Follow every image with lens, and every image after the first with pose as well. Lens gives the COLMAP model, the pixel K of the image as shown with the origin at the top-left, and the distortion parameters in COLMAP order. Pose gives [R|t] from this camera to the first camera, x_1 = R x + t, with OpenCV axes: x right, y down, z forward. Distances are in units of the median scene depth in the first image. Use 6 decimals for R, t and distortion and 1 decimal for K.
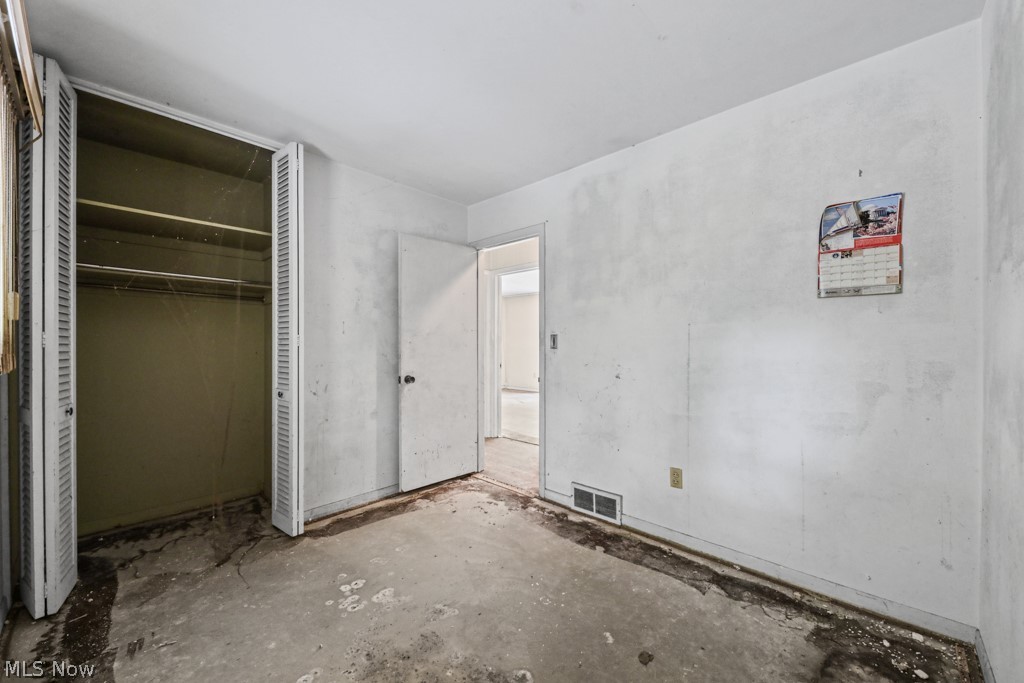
lens RADIAL K [[397.7, 0, 511.4], [0, 397.7, 348.8], [0, 0, 1]] dist [0.011958, -0.006608]
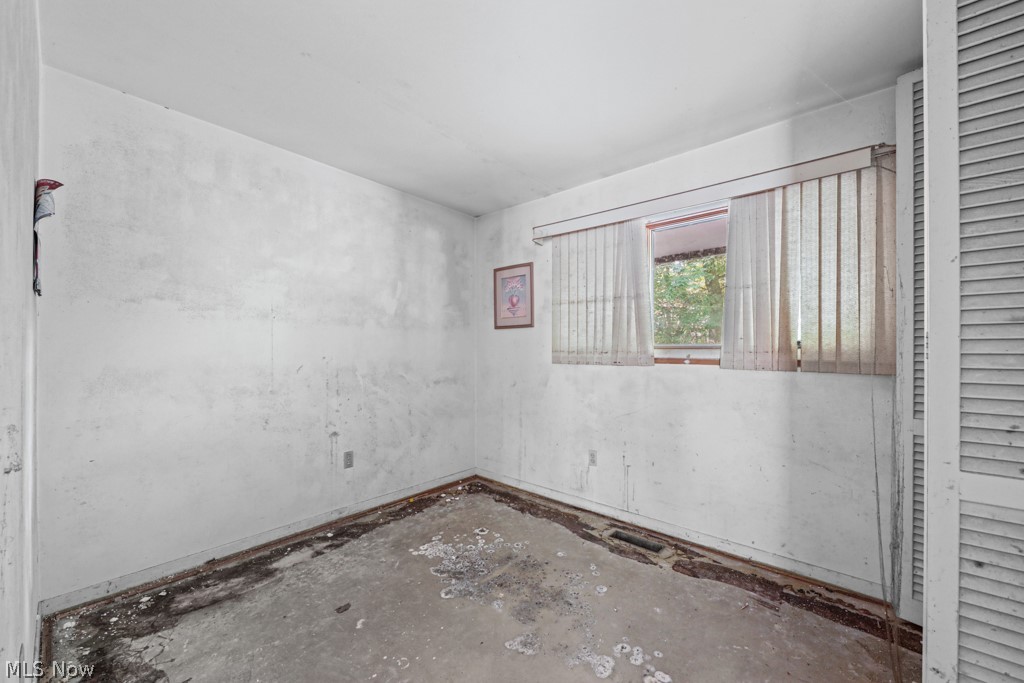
lens RADIAL K [[397.7, 0, 511.4], [0, 397.7, 348.8], [0, 0, 1]] dist [0.011958, -0.006608]
pose [[-0.999178, -0.004070, -0.040337, -0.113731], [-0.004319, 0.999972, 0.006104, -0.026955], [0.040311, 0.006274, -0.999167, 2.040217]]
